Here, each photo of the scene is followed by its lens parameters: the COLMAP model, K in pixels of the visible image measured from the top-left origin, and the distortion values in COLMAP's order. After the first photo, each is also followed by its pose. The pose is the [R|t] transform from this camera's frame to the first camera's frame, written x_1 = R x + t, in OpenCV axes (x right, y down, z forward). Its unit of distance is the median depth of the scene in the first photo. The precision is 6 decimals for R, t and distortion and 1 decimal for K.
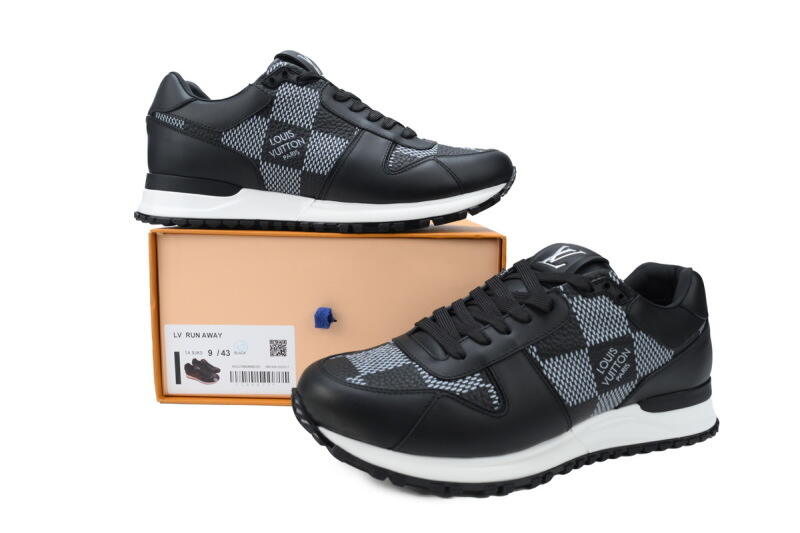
lens RADIAL K [[570.4, 0, 400.0], [0, 570.4, 266.5], [0, 0, 1]] dist [-0.029895, 0.002079]
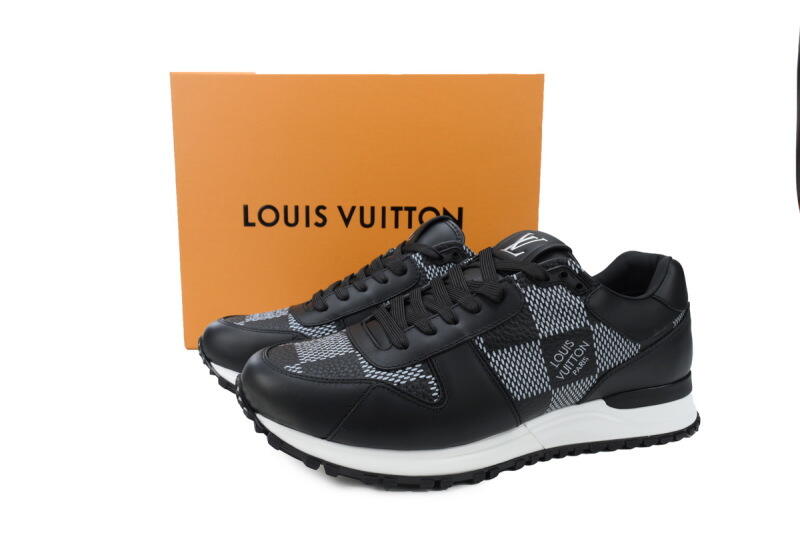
lens RADIAL K [[570.4, 0, 400.0], [0, 570.4, 266.5], [0, 0, 1]] dist [-0.029895, 0.002079]
pose [[0.996115, 0.005768, -0.087877, 0.180250], [-0.003751, 0.999726, 0.023100, -0.001104], [0.087986, -0.022681, 0.995863, 0.031243]]
